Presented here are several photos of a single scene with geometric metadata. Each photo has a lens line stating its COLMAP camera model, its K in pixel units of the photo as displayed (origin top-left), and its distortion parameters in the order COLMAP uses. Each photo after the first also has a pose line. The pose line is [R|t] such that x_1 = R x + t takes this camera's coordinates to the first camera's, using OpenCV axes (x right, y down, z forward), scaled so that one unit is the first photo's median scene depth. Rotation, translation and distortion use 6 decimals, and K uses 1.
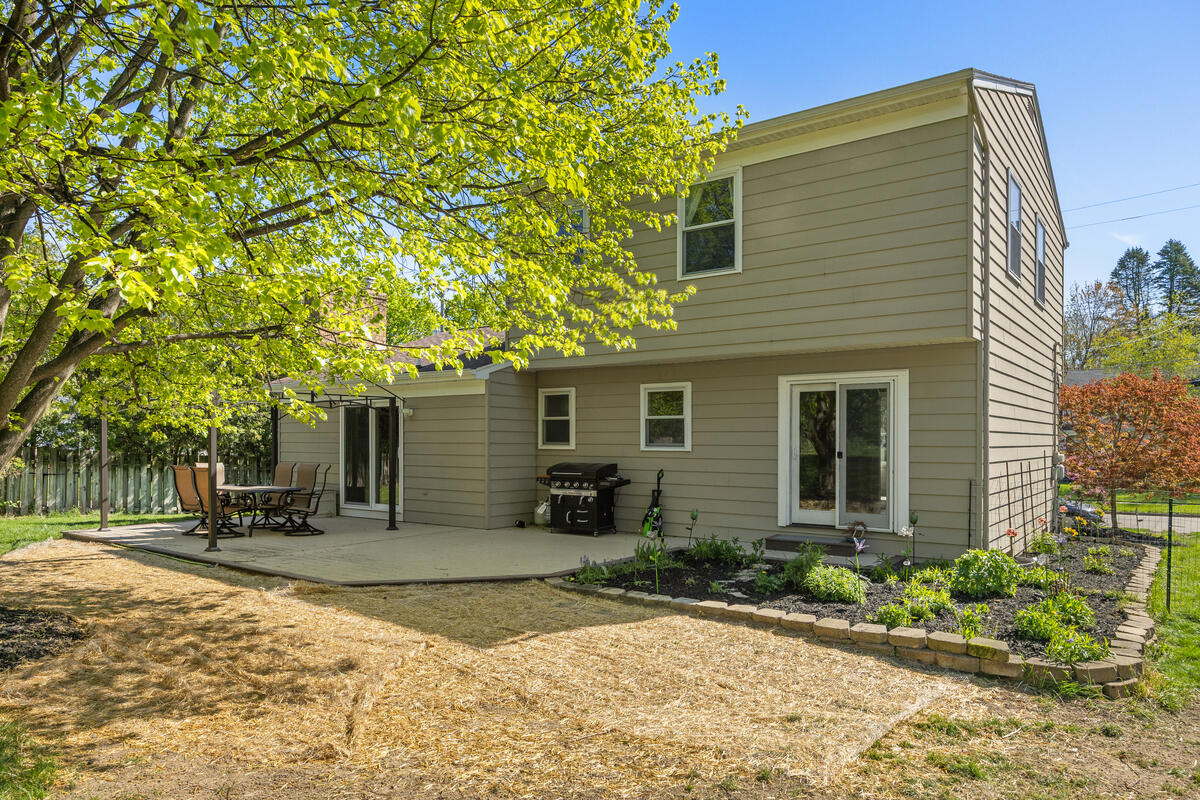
lens RADIAL K [[786.6, 0, 601.1], [0, 786.6, 446.9], [0, 0, 1]] dist [0.002604, -0.000053]
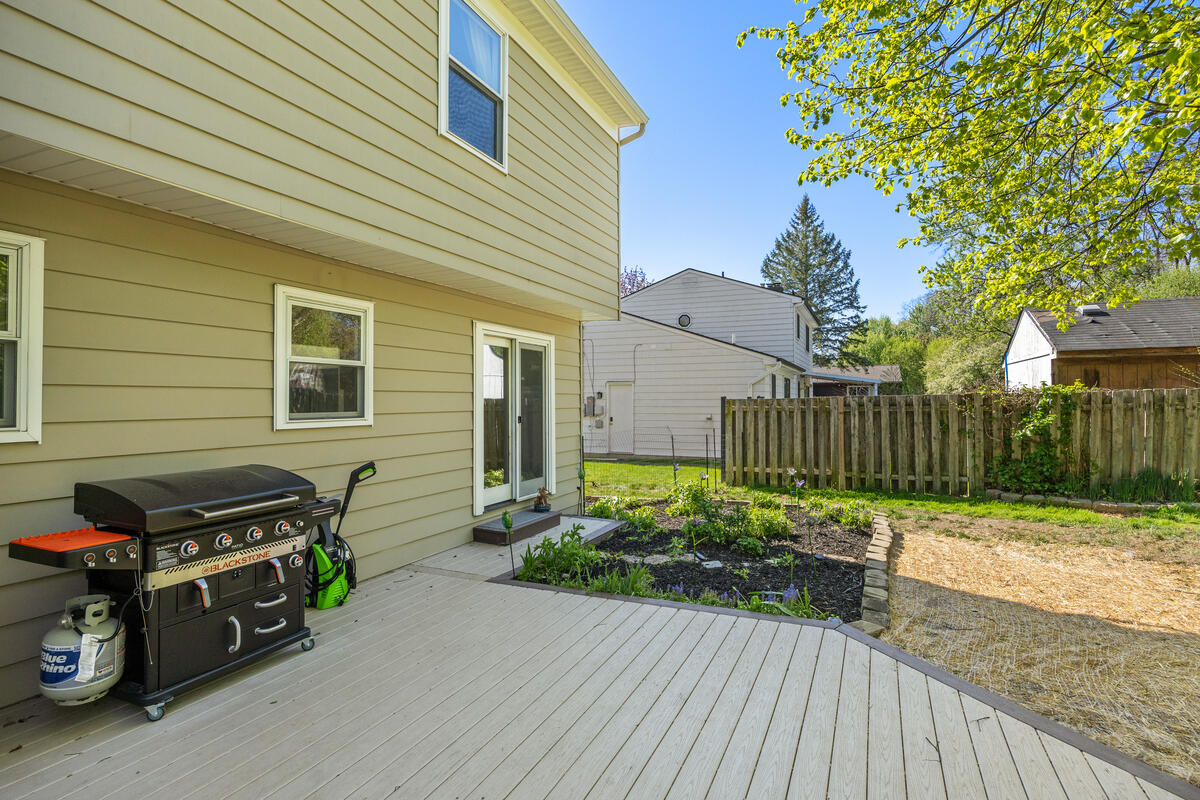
lens RADIAL K [[589.9, 0, 602.4], [0, 589.9, 392.6], [0, 0, 1]] dist [-0.003659, 0.000015]
pose [[-0.208842, 0.004932, 0.977937, -0.333316], [0.002923, 0.999986, -0.004419, -0.015125], [-0.977945, 0.001935, -0.208854, 0.907907]]
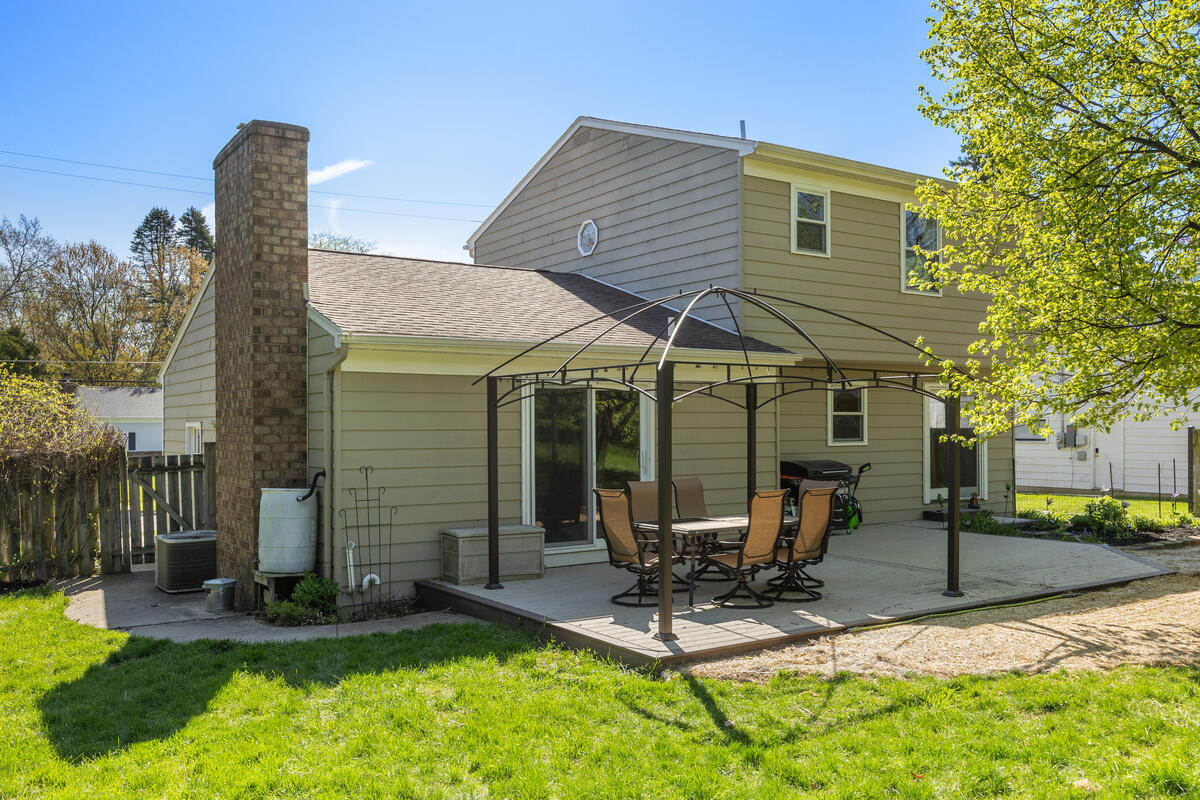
lens RADIAL K [[984.8, 0, 597.7], [0, 984.8, 412.5], [0, 0, 1]] dist [-0.011087, 0.002454]
pose [[0.344039, 0.003207, 0.938950, -1.283508], [0.009783, 0.999928, -0.007000, -0.033274], [-0.938904, 0.011594, 0.343983, 0.862295]]
